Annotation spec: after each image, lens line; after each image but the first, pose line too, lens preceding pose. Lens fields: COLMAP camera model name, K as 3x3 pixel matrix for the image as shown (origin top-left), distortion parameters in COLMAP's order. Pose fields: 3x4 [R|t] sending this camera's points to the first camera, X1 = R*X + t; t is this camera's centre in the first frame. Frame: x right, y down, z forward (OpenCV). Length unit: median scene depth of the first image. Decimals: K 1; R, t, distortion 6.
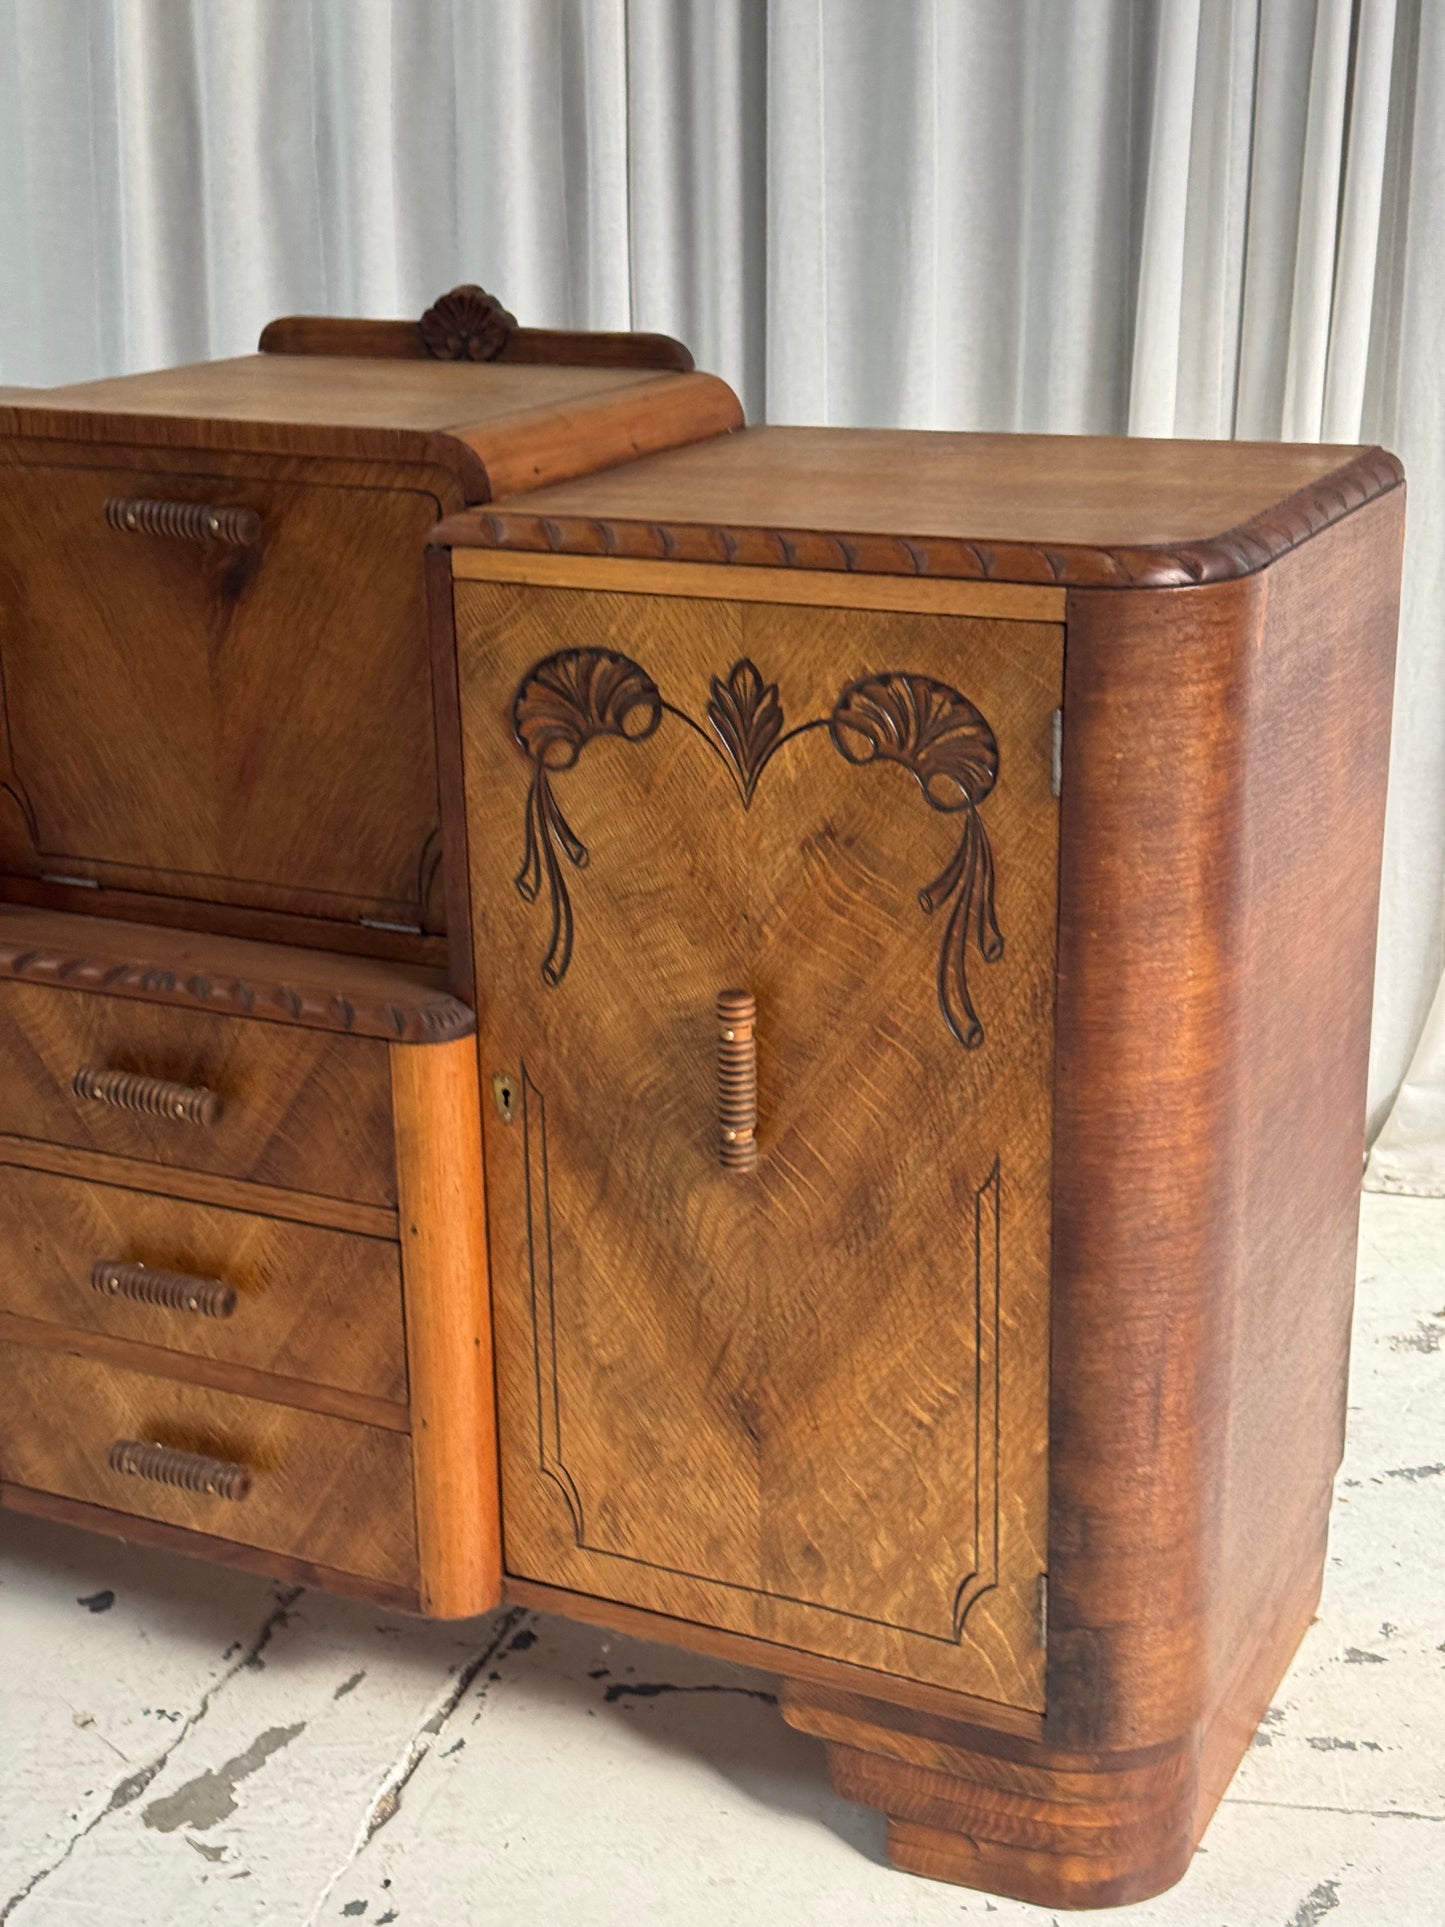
lens RADIAL K [[2705.3, 0, 736.3], [0, 2705.3, 924.3], [0, 0, 1]] dist [0.138486, 0.000000]
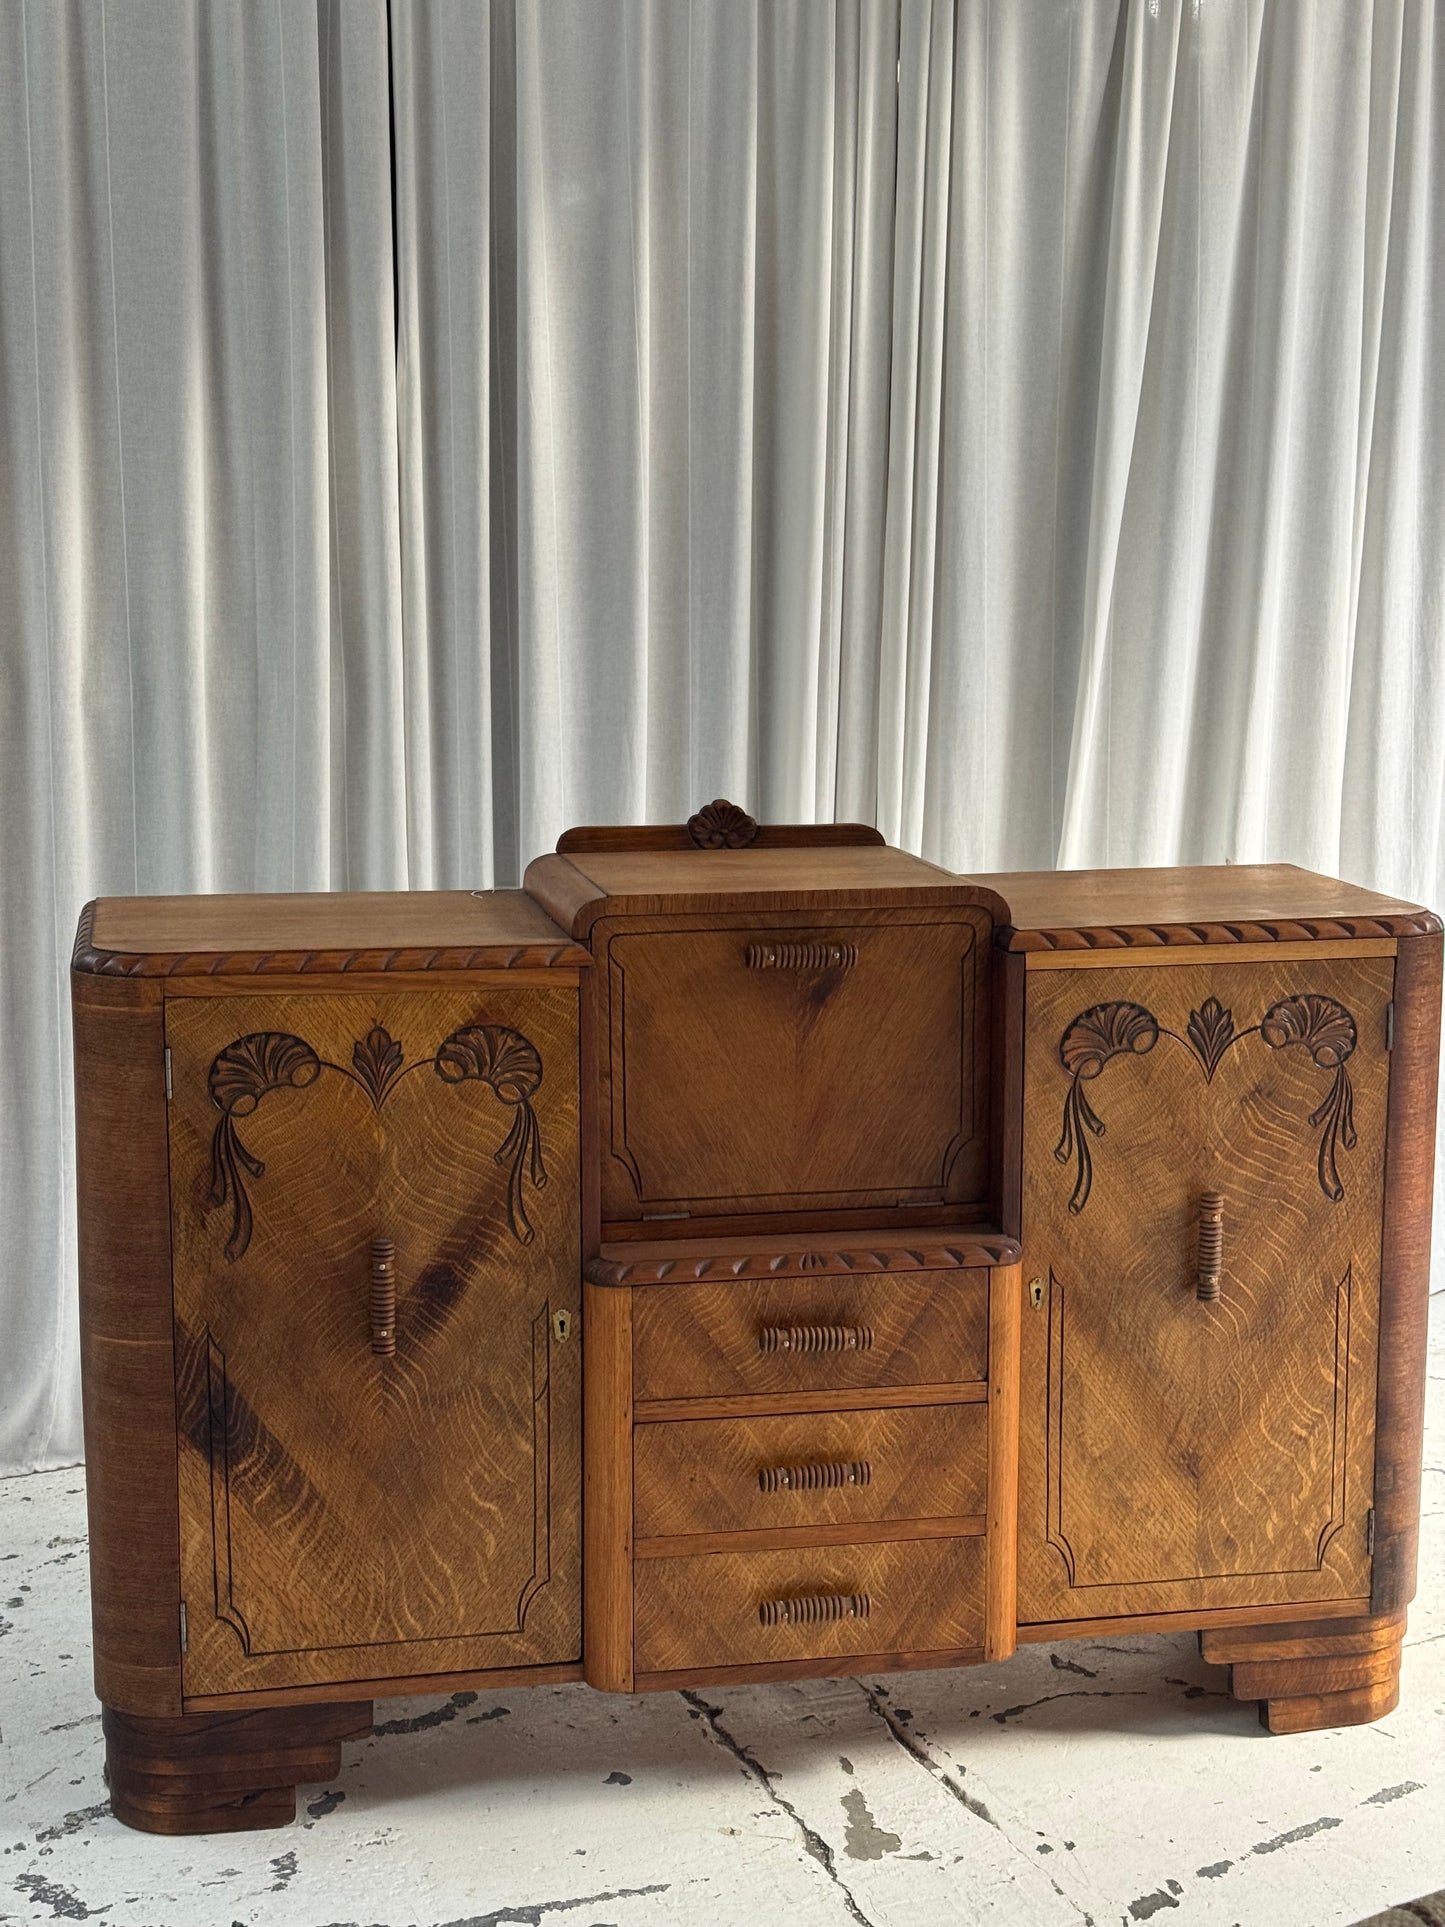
lens RADIAL K [[2705.3, 0, 717.3], [0, 2705.3, 943.0], [0, 0, 1]] dist [0.138486, 0.000000]
pose [[0.789451, -0.078747, 0.608742, -1.223959], [0.173749, 0.979844, -0.098574, -0.013658], [-0.588710, 0.183588, 0.787221, -0.185070]]
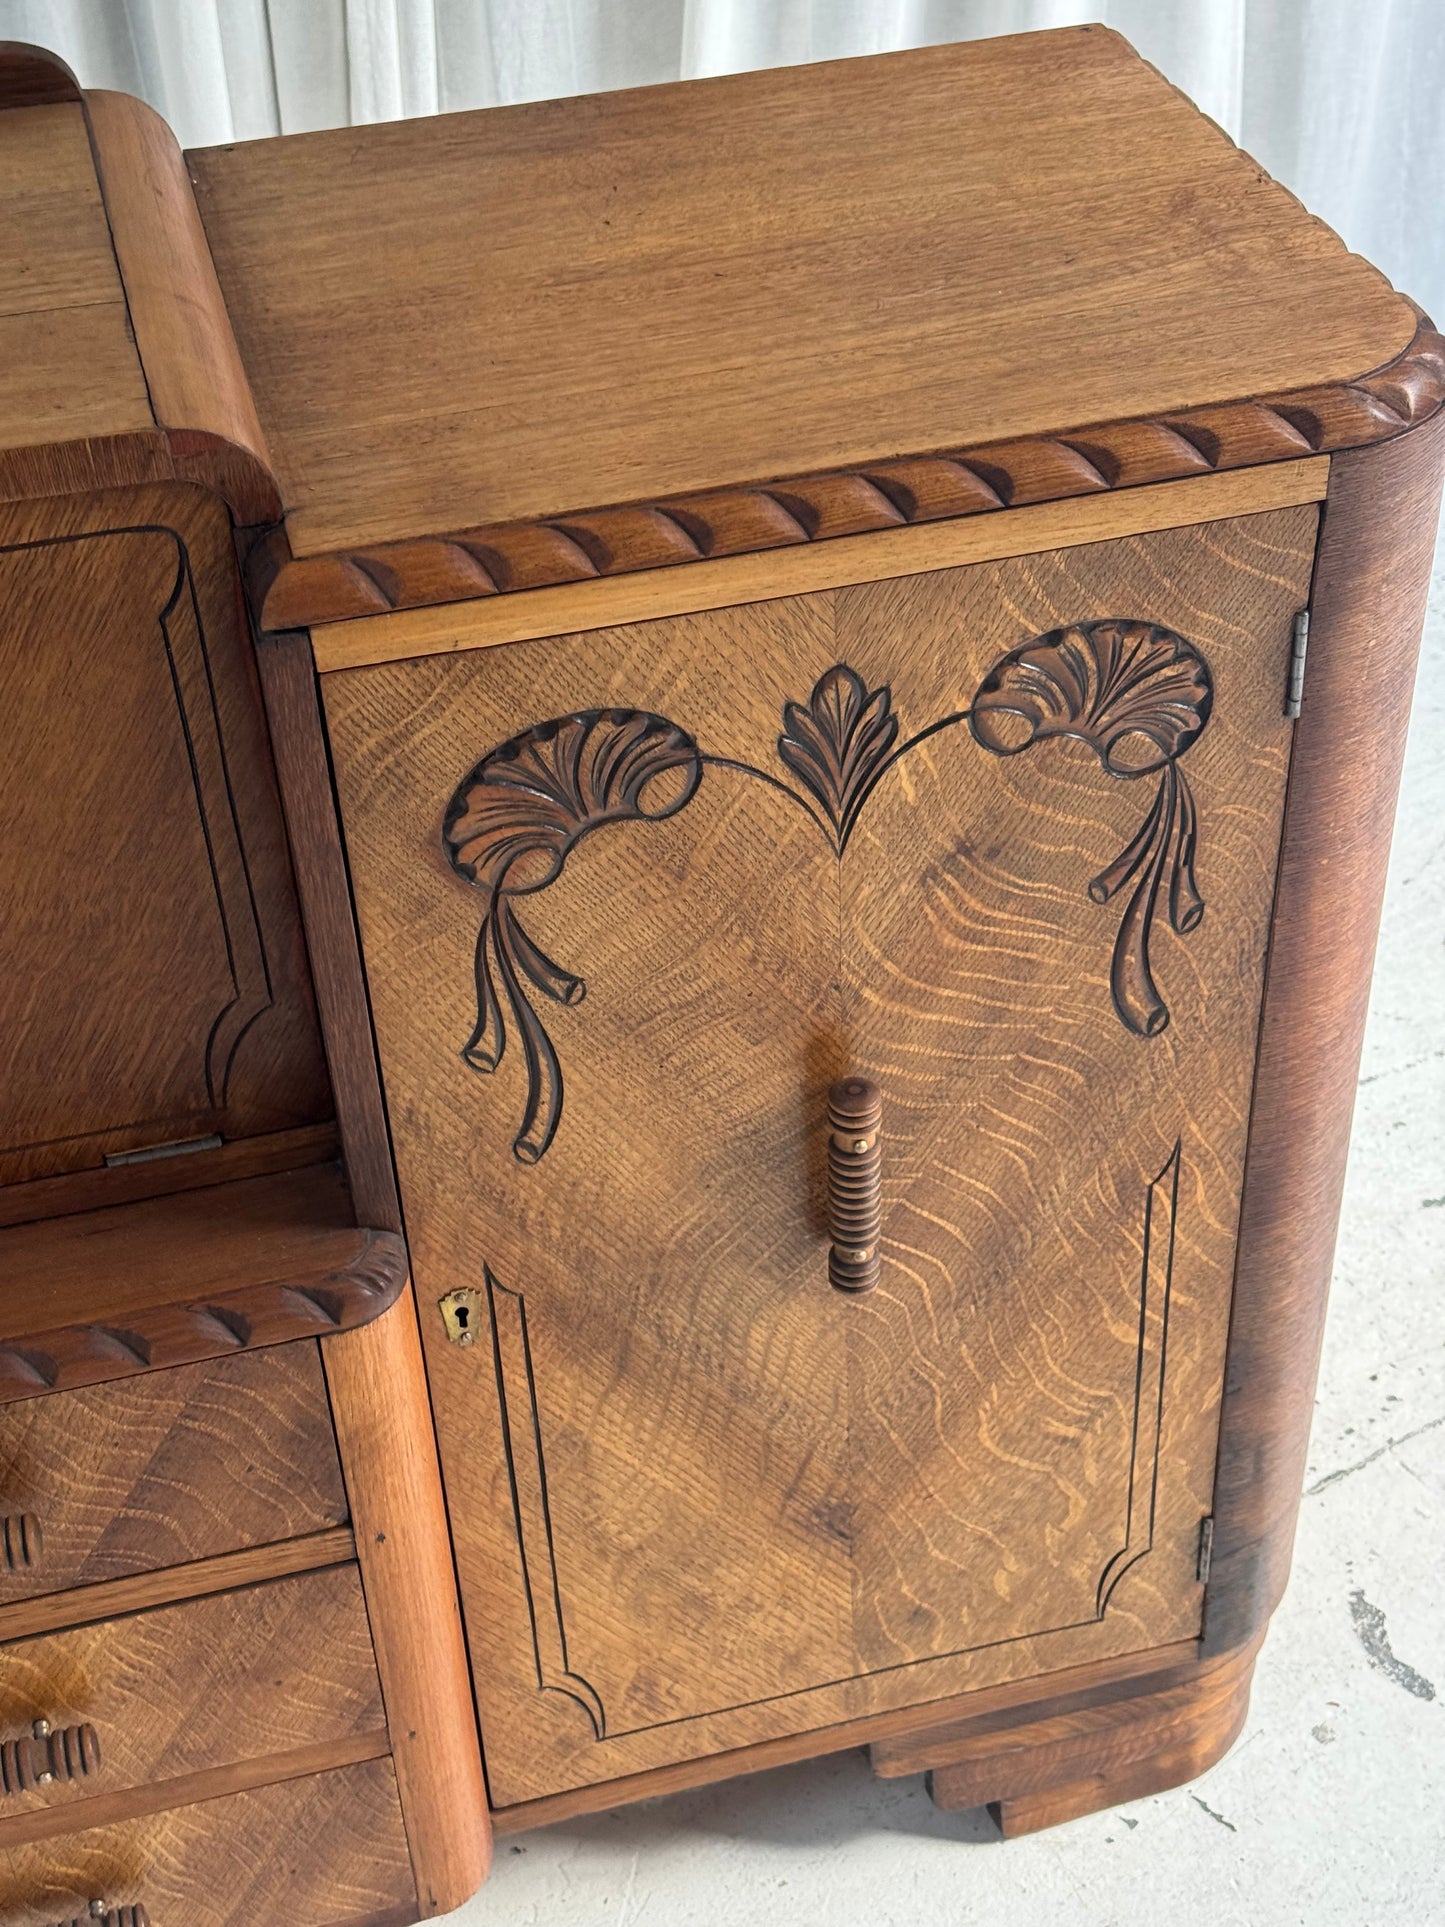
lens RADIAL K [[2705.3, 0, 716.6], [0, 2705.3, 968.1], [0, 0, 1]] dist [0.138486, 0.000000]
pose [[0.757041, -0.410116, 0.508619, -0.361599], [0.228167, 0.895393, 0.382376, -0.272582], [-0.612232, -0.173425, 0.771424, 0.459103]]
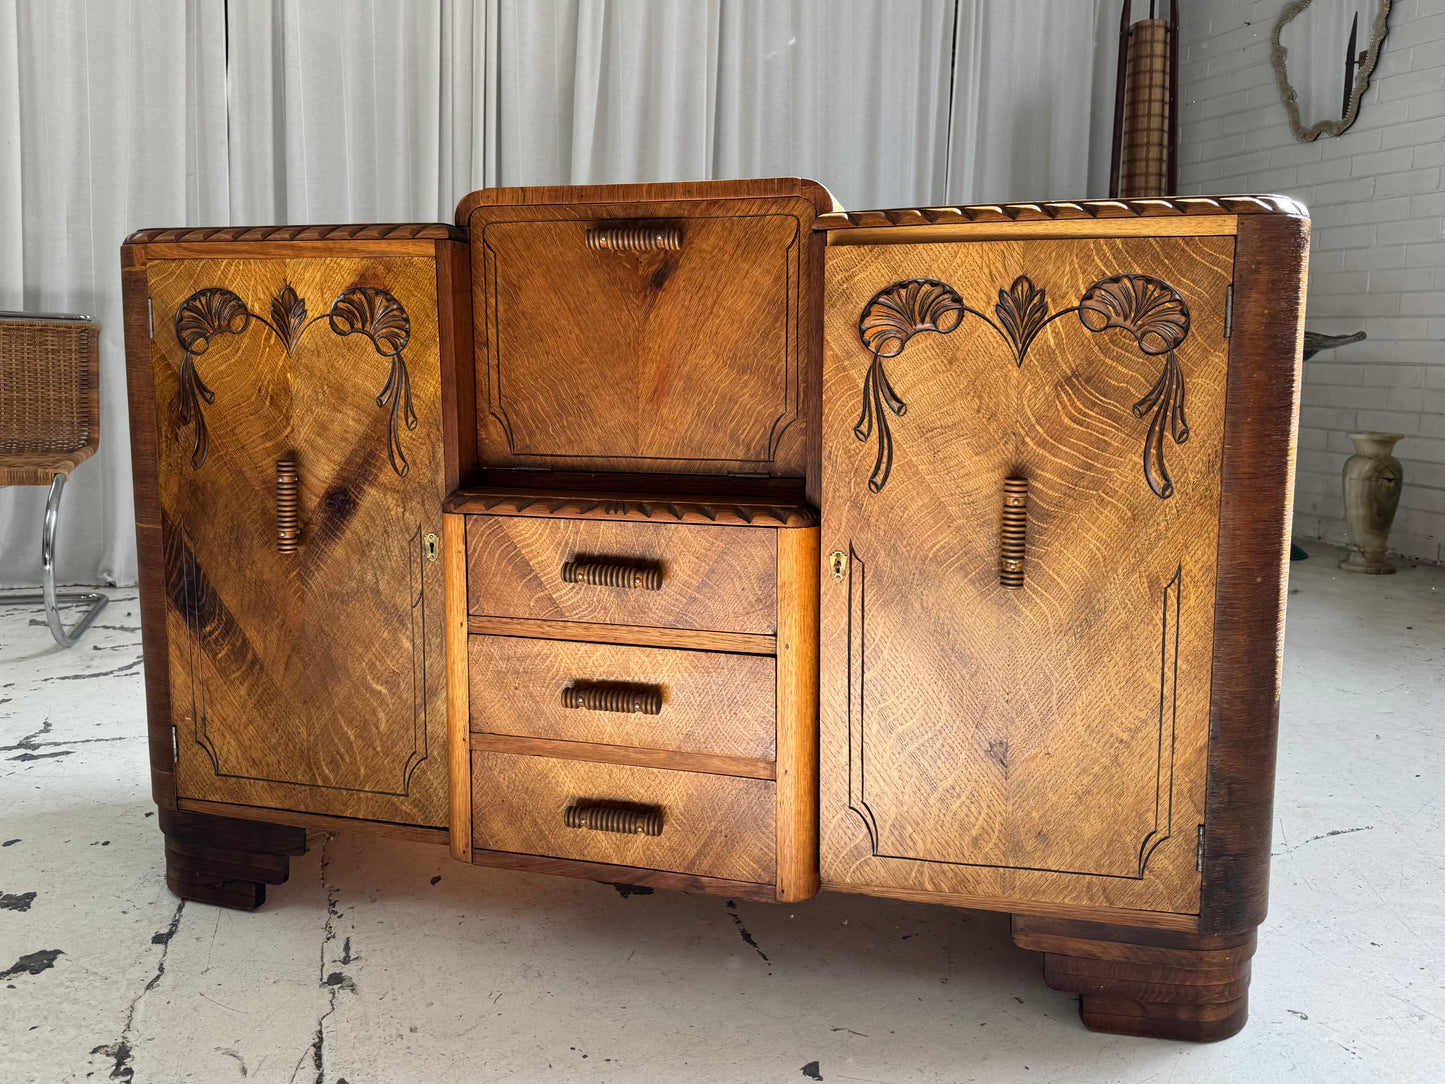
lens RADIAL K [[1075.4, 0, 714.1], [0, 1075.4, 468.2], [0, 0, 1]] dist [0.048521, -0.079492]
pose [[0.976931, -0.003399, 0.213528, -0.314380], [0.047170, 0.978612, -0.200236, 0.140759], [-0.208280, 0.205689, 0.956196, 0.379086]]
